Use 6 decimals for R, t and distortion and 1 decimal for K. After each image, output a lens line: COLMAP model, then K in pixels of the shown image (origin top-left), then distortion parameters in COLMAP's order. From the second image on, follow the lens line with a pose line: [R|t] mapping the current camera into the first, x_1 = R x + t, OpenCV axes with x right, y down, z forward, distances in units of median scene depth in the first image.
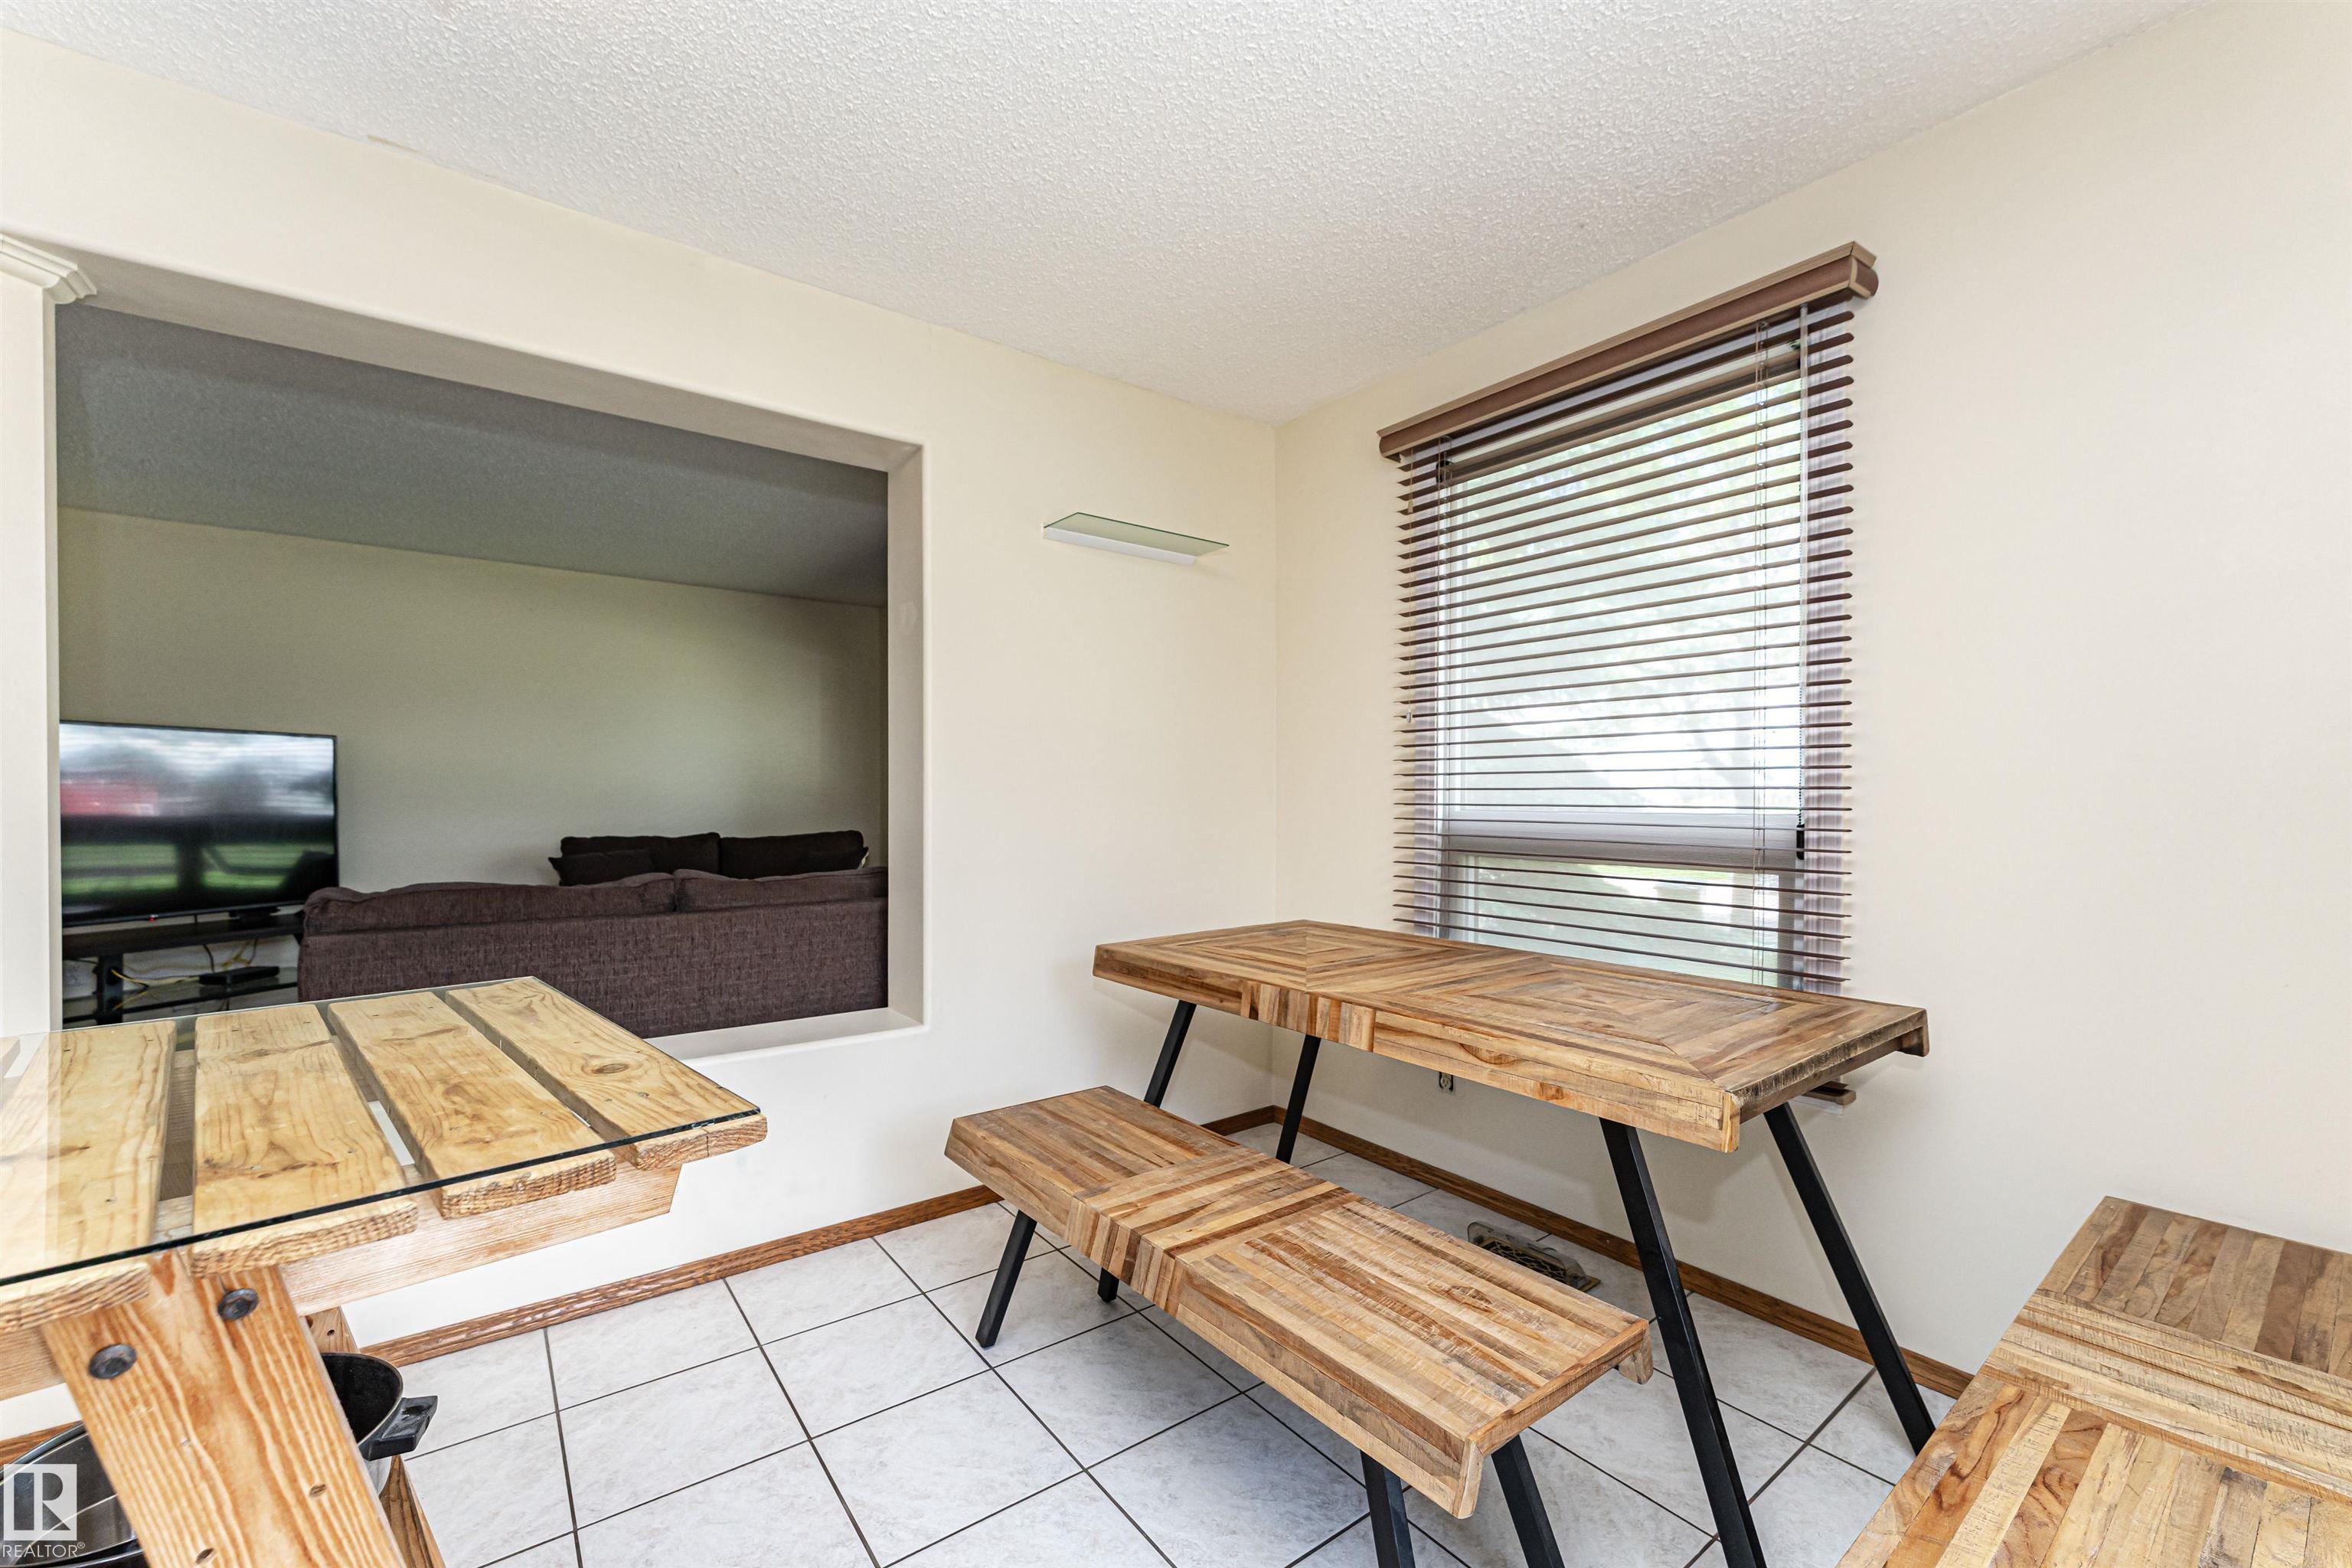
lens RADIAL K [[942.0, 0, 1140.8], [0, 942.0, 796.3], [0, 0, 1]] dist [0.000968, -0.000355]
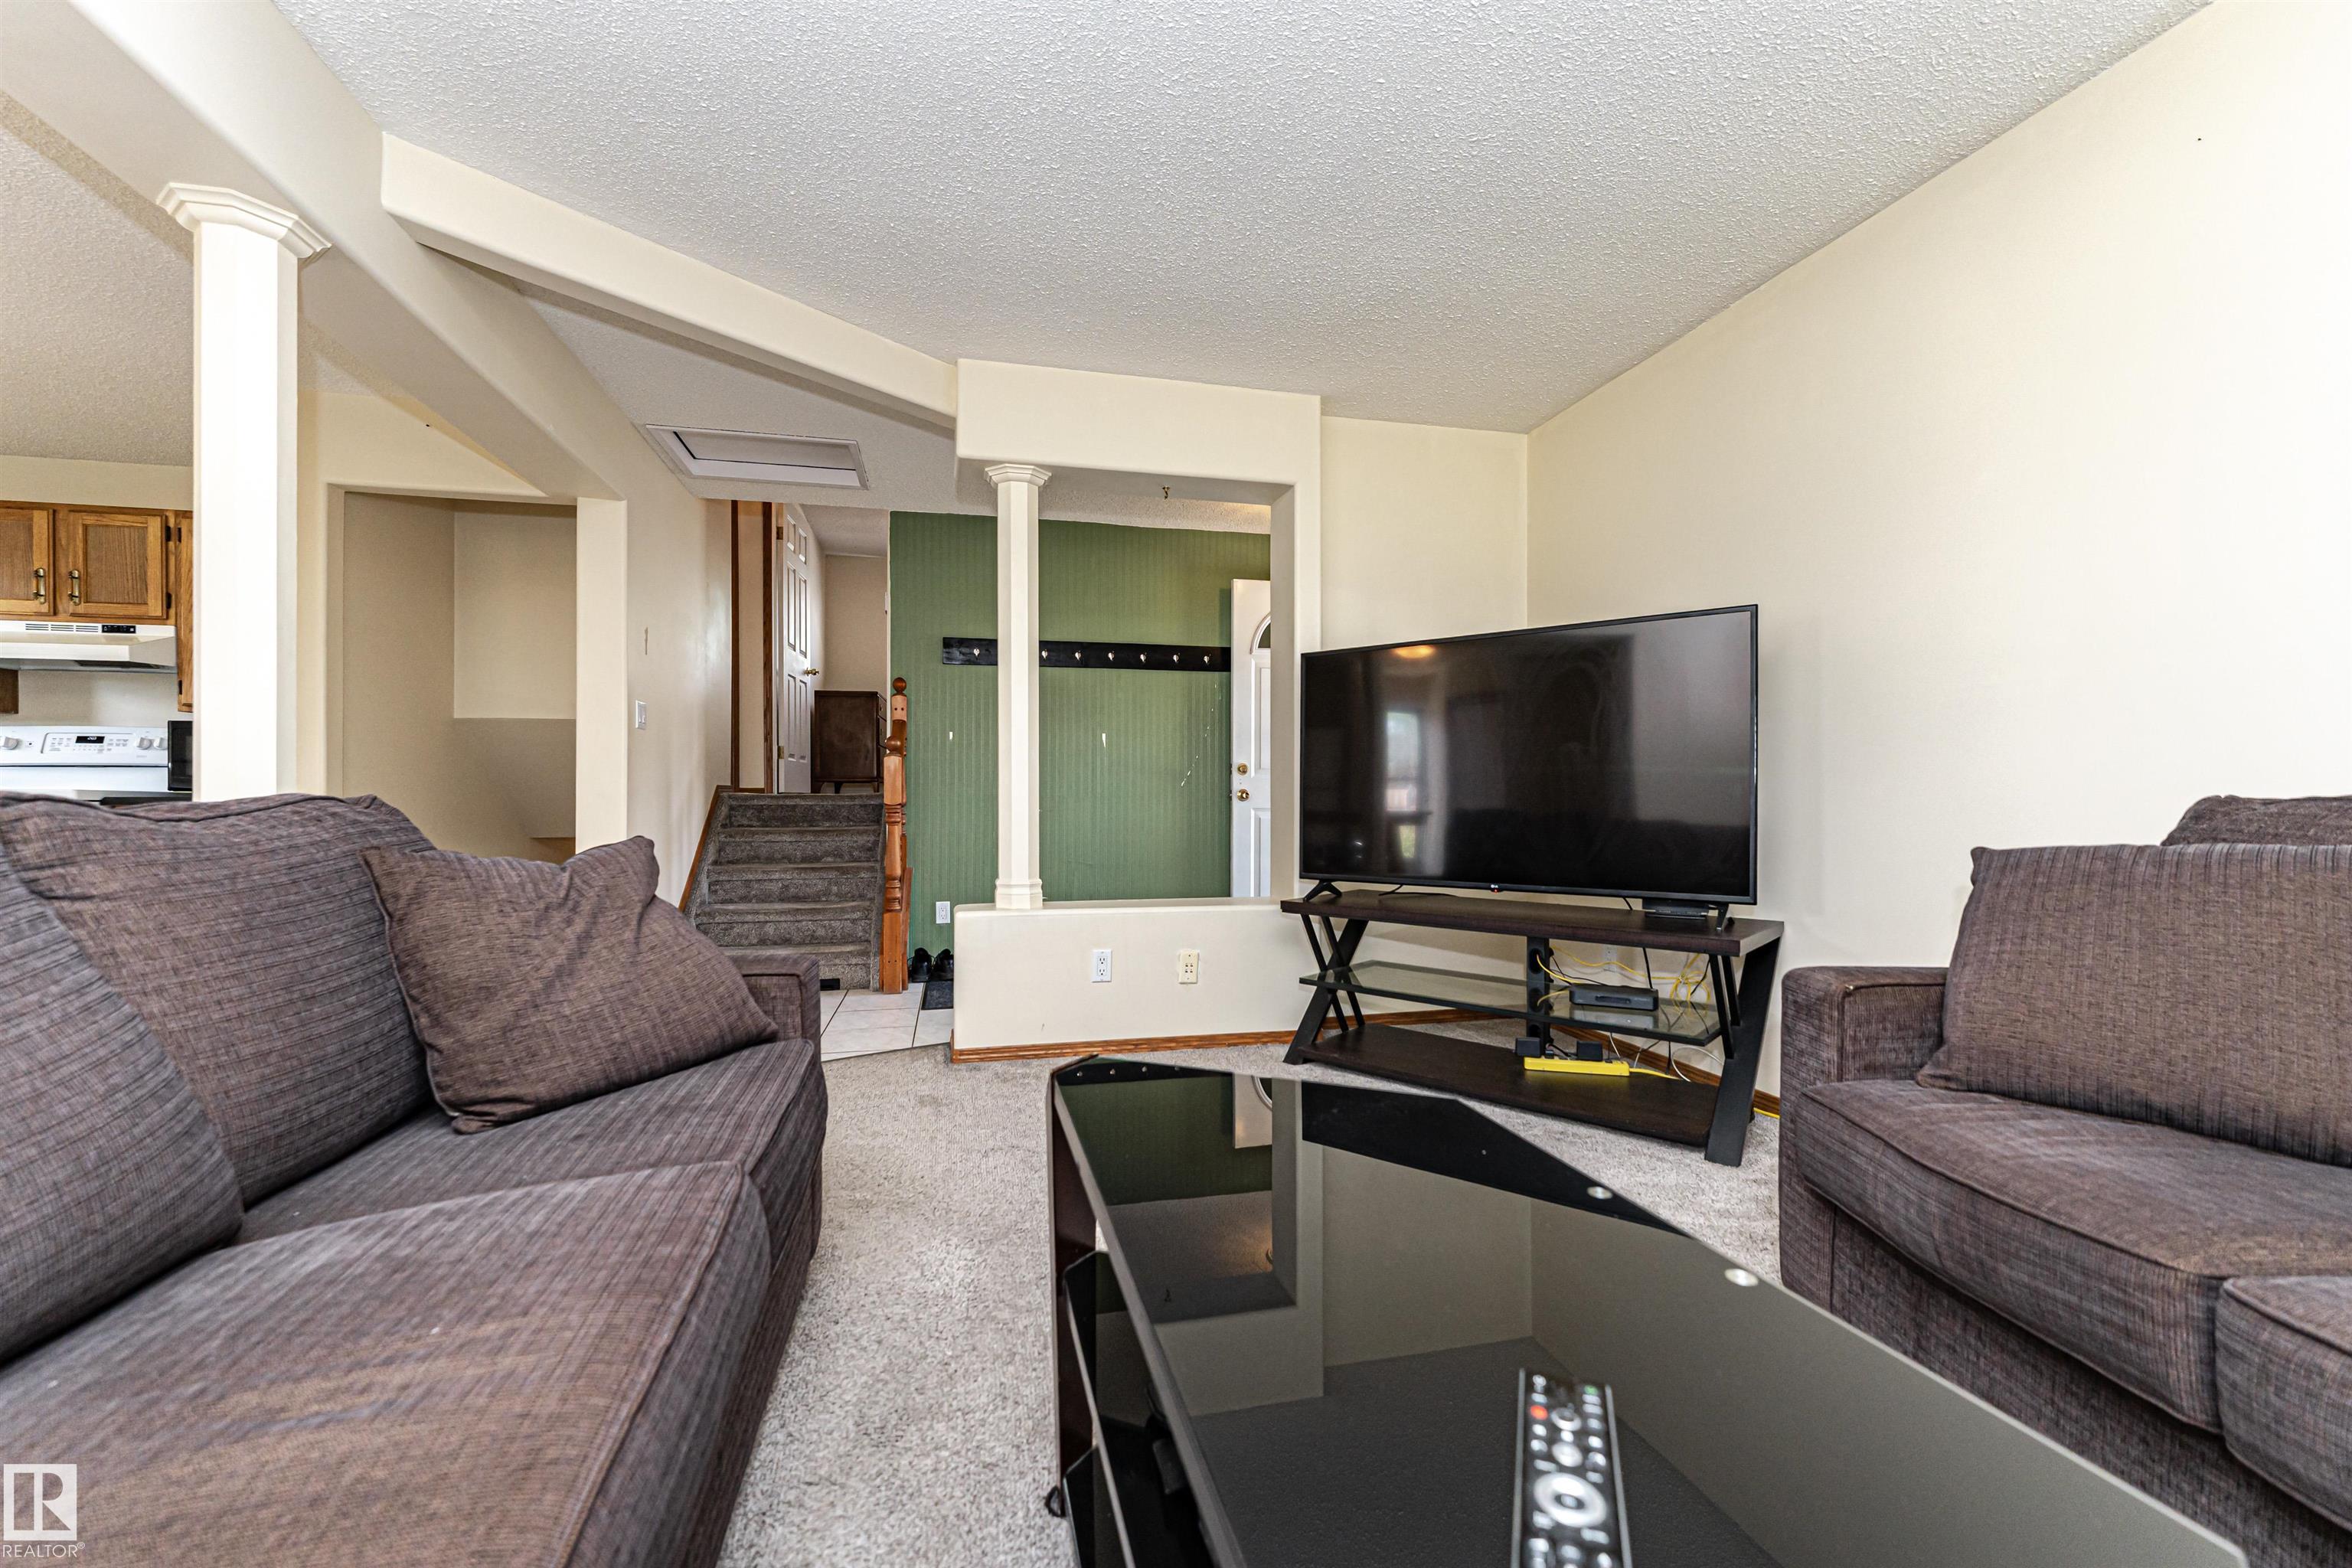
lens RADIAL K [[974.7, 0, 1183.6], [0, 974.7, 796.8], [0, 0, 1]] dist [0.001016, -0.000099]
pose [[-0.401999, -0.003963, -0.915631, -0.463380], [-0.000634, 0.999992, -0.004049, 0.120639], [0.915640, -0.001047, -0.401998, 2.260601]]
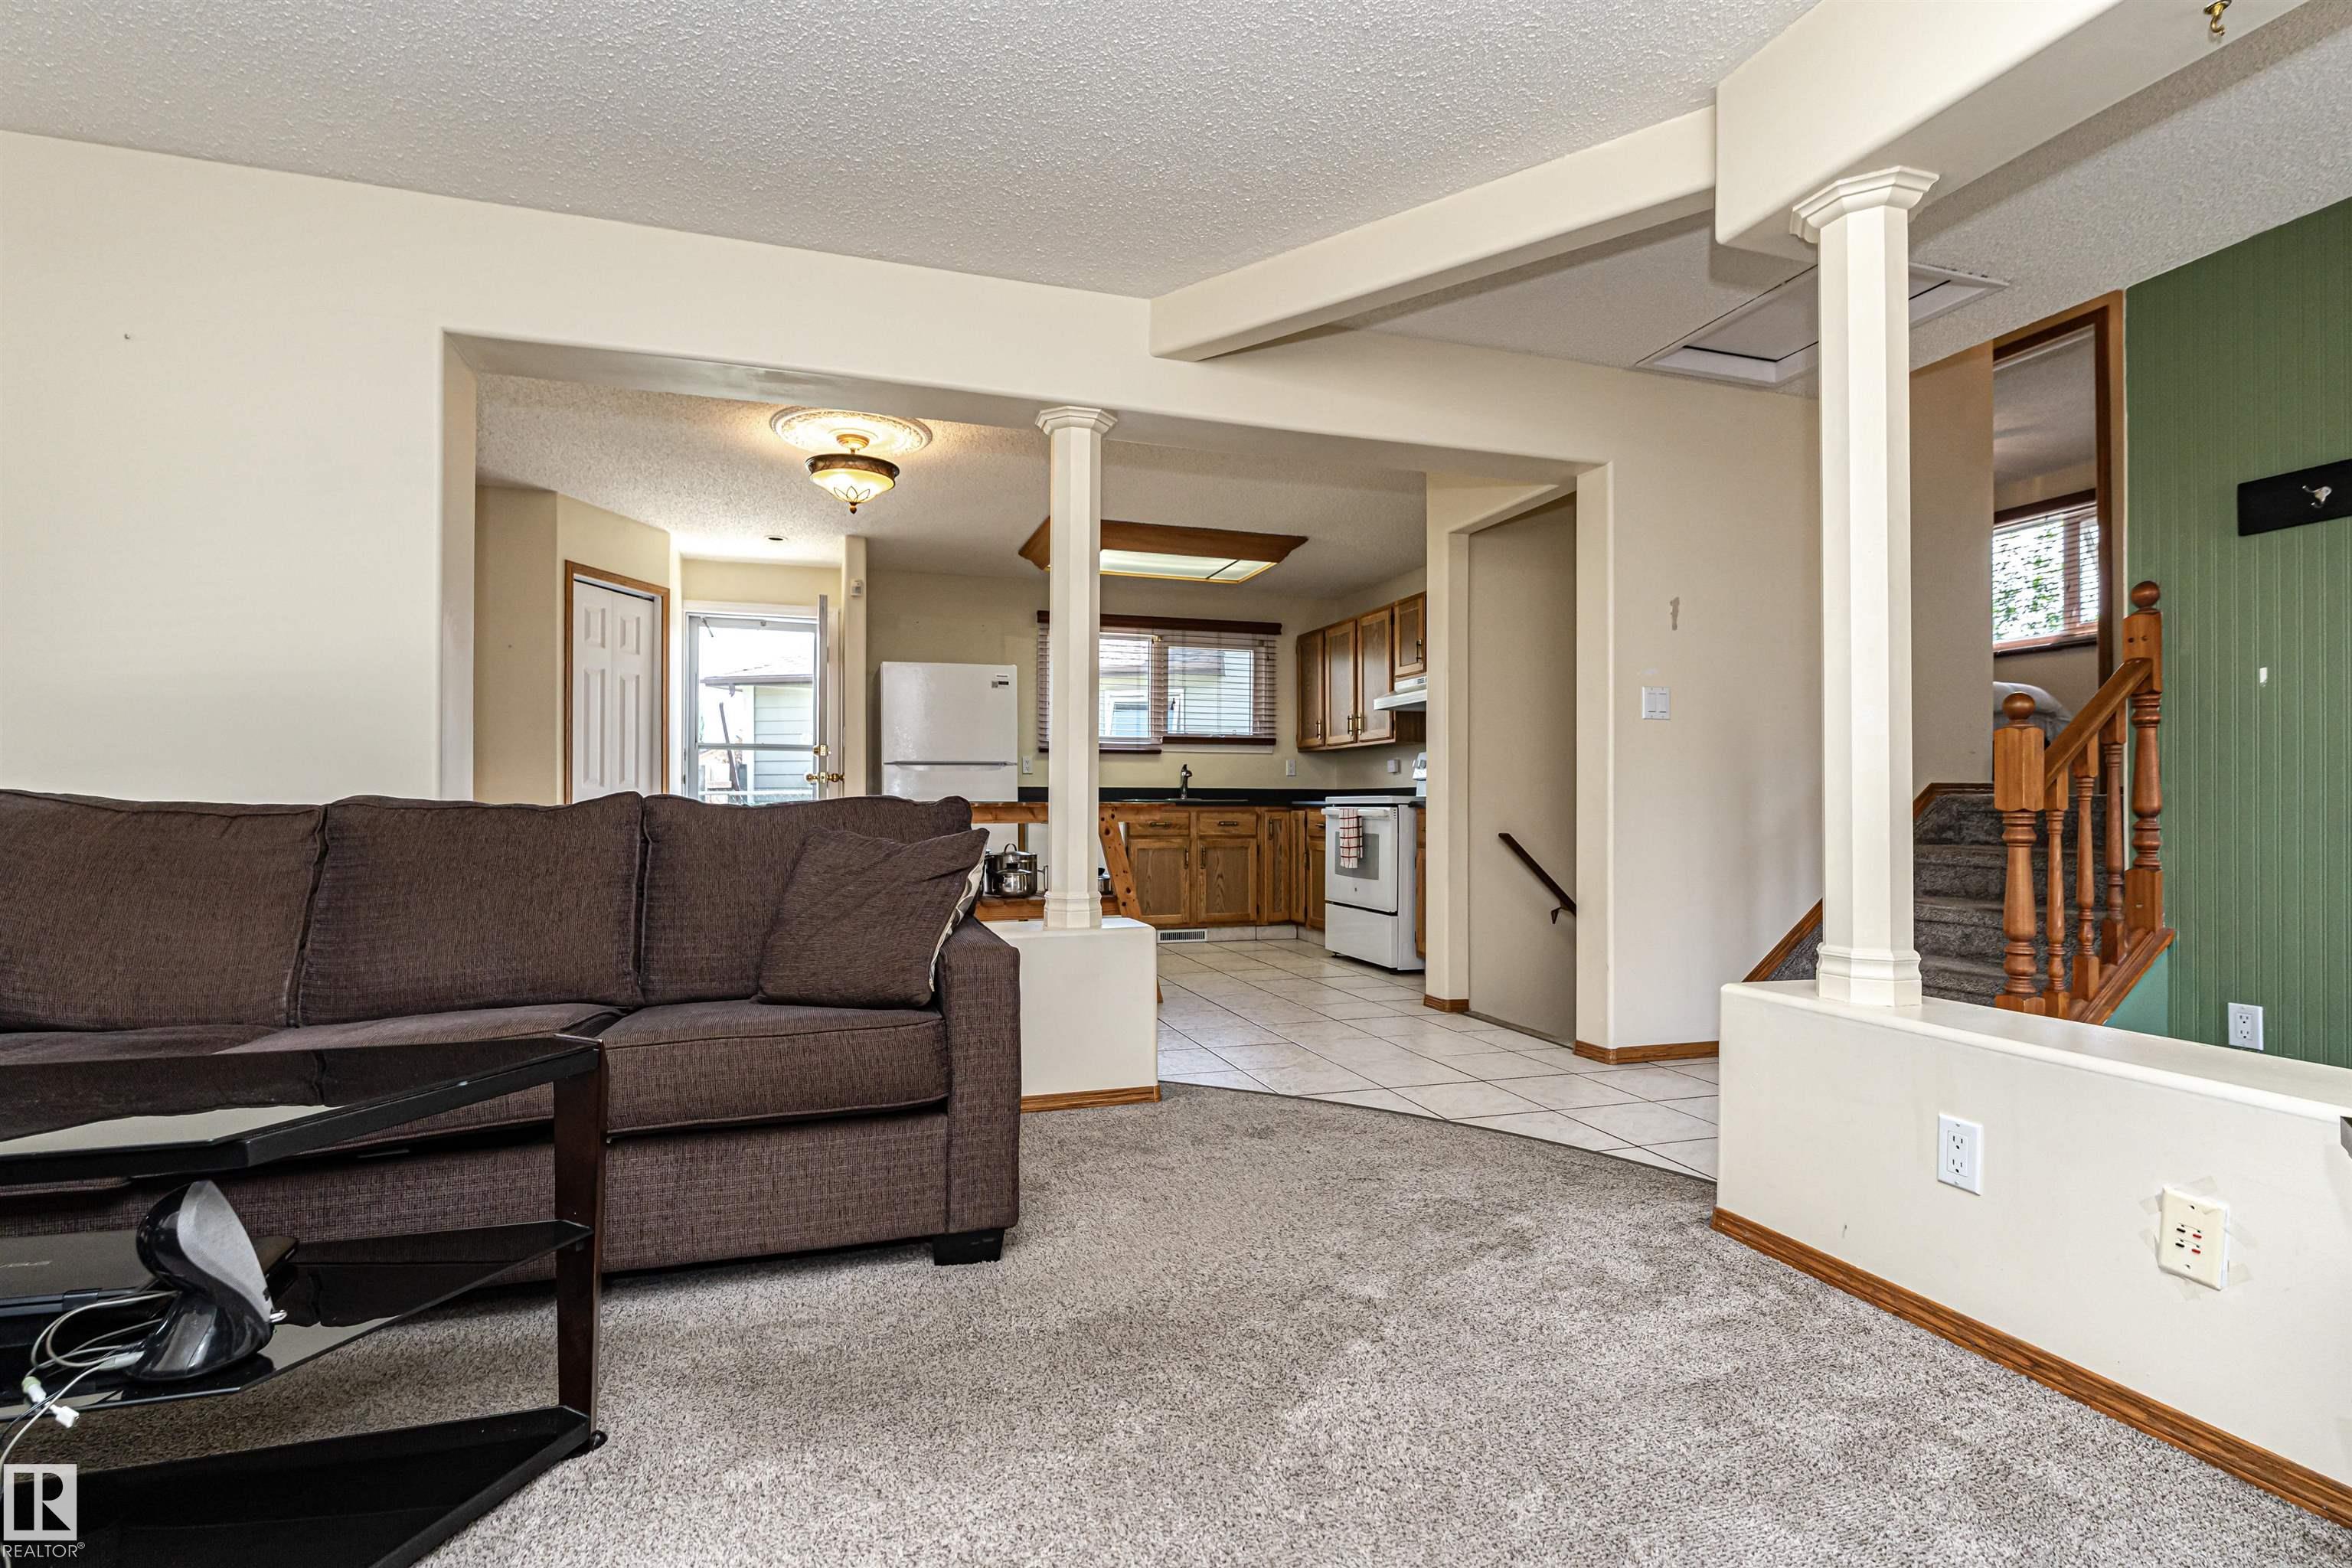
lens RADIAL K [[1073.9, 0, 1100.2], [0, 1073.9, 793.1], [0, 0, 1]] dist [-0.000840, 0.000146]
pose [[-0.929681, -0.000419, 0.368366, -1.735717], [-0.004381, 0.999941, -0.009918, 0.125078], [-0.368340, -0.010835, -0.929628, 2.551584]]
